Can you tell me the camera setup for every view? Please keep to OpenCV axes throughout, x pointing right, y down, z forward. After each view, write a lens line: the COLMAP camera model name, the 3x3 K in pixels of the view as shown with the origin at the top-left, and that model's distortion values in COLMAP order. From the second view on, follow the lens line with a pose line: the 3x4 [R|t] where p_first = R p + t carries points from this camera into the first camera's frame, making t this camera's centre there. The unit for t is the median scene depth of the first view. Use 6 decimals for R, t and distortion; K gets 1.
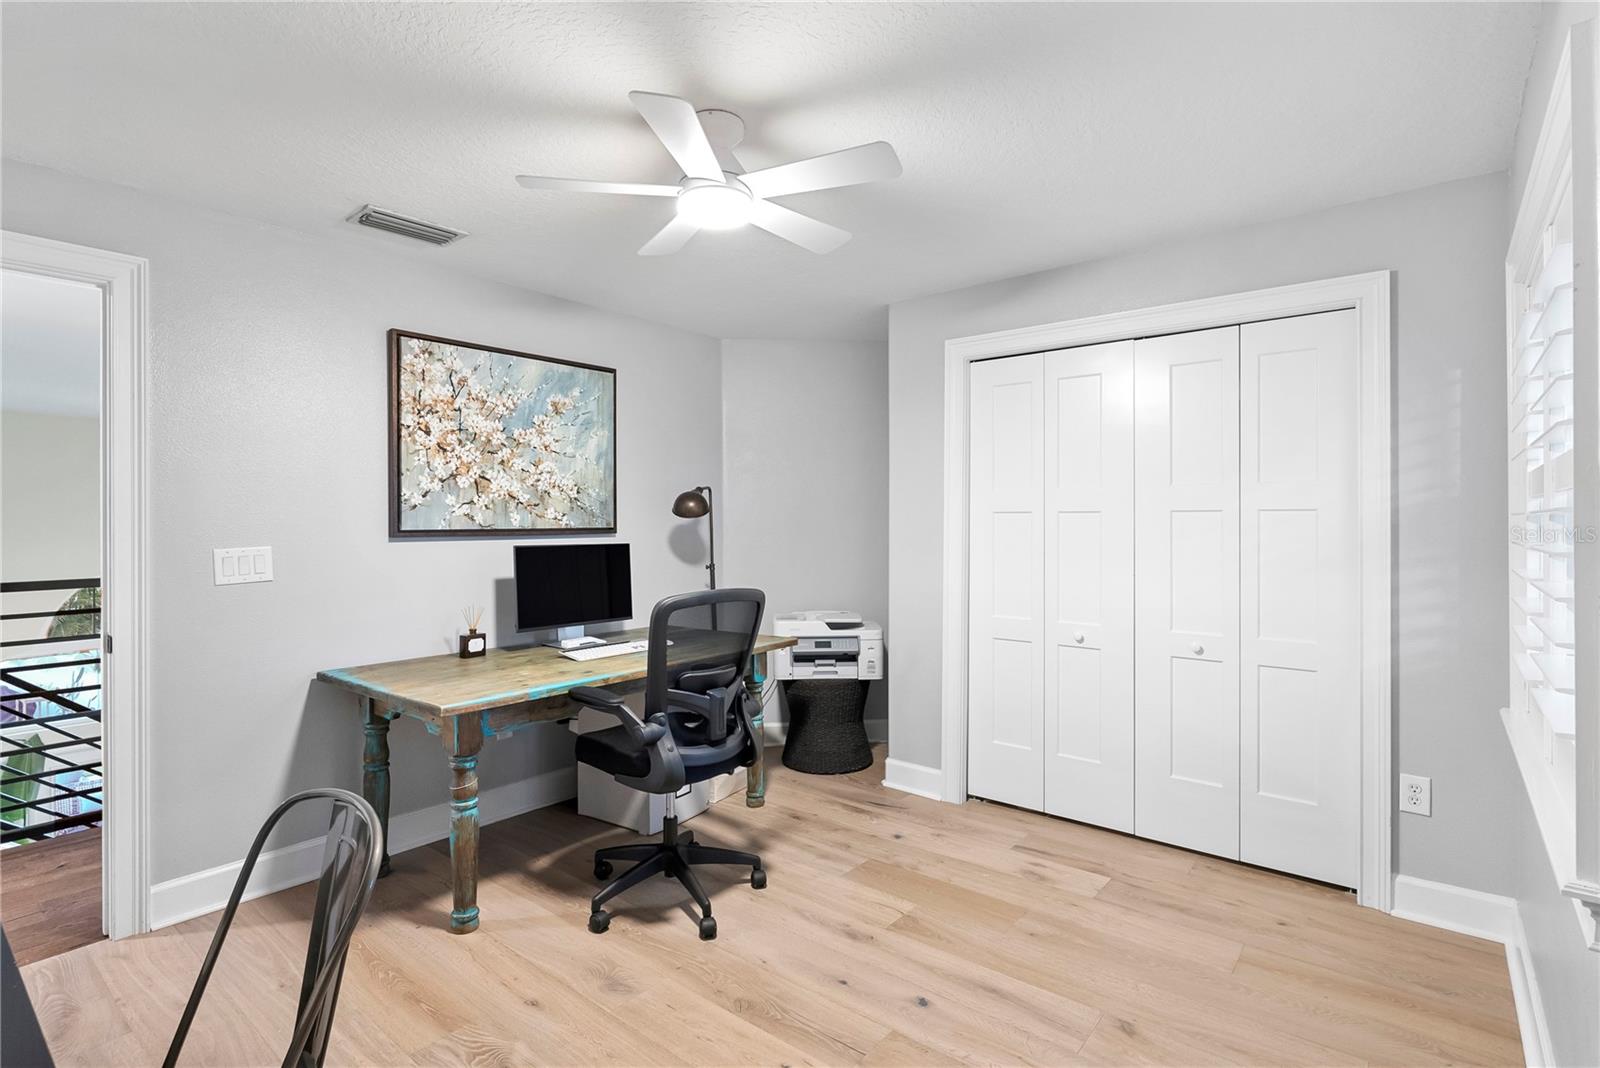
lens RADIAL K [[771.9, 0, 795.7], [0, 771.9, 520.8], [0, 0, 1]] dist [-0.000017, 0.000033]
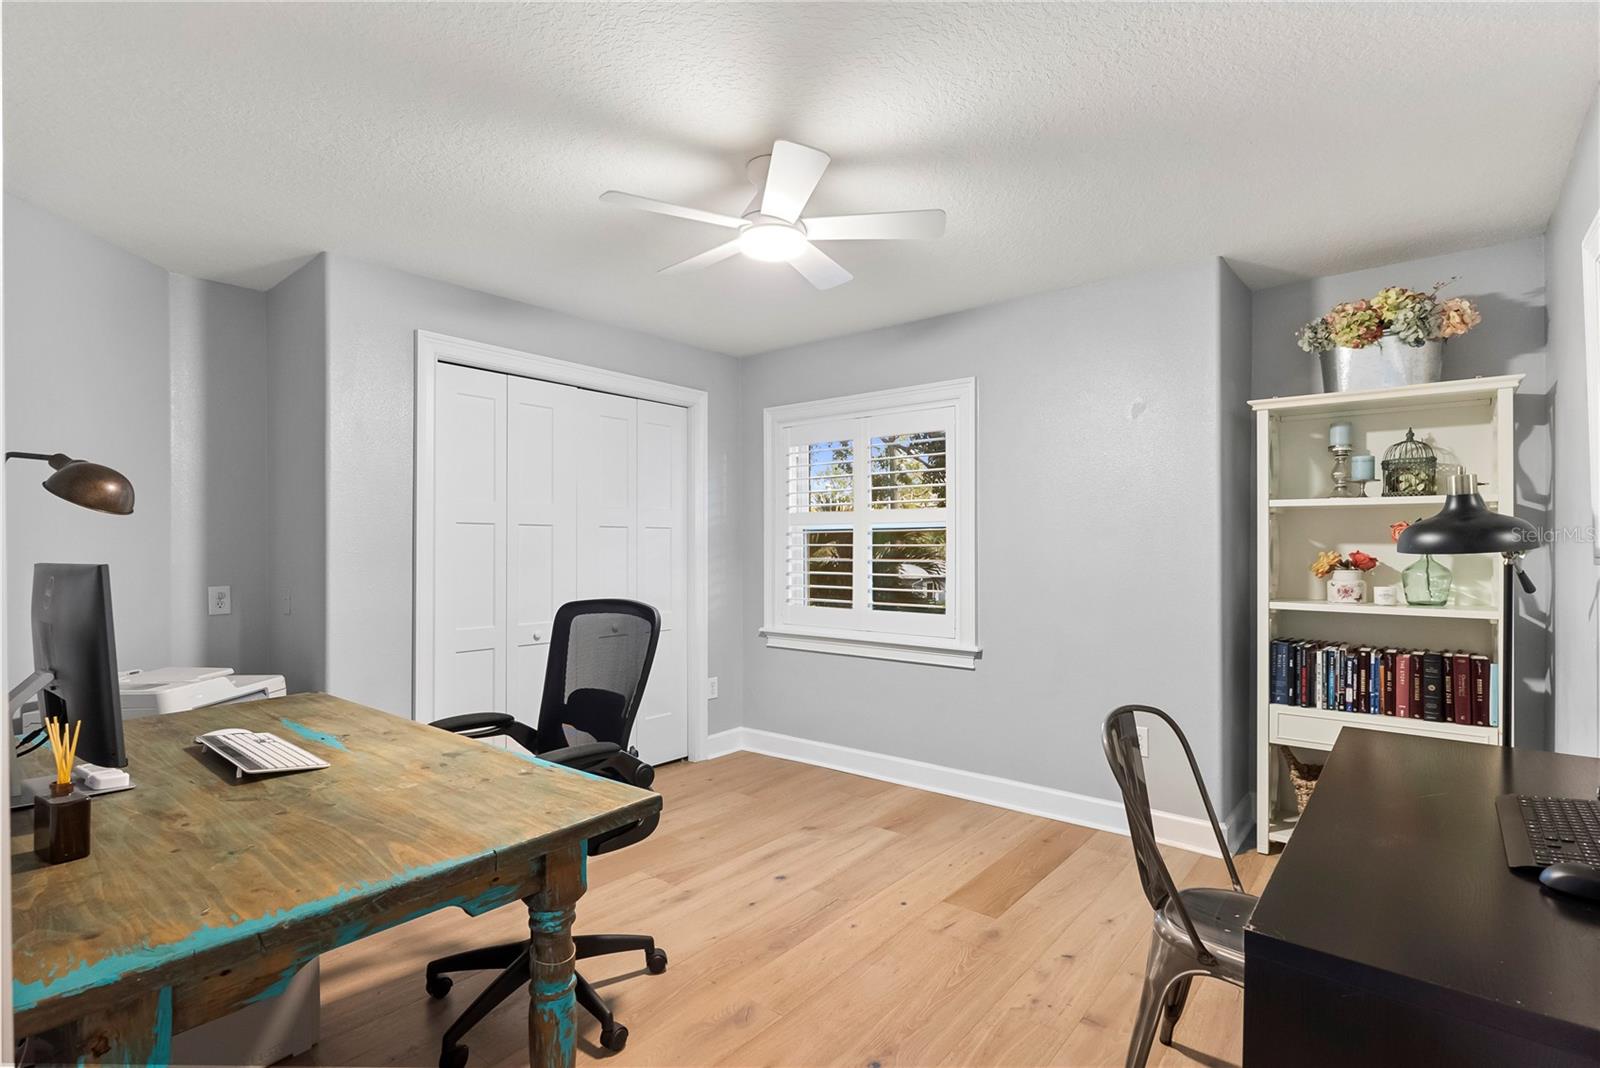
lens RADIAL K [[778.4, 0, 800.0], [0, 778.4, 534.0], [0, 0, 1]] dist [-0.000309, 0.000028]
pose [[0.002600, 0.018266, 0.999830, -1.096283], [0.004120, 0.999824, -0.018277, 0.035597], [-0.999988, 0.004167, 0.002525, 0.858302]]
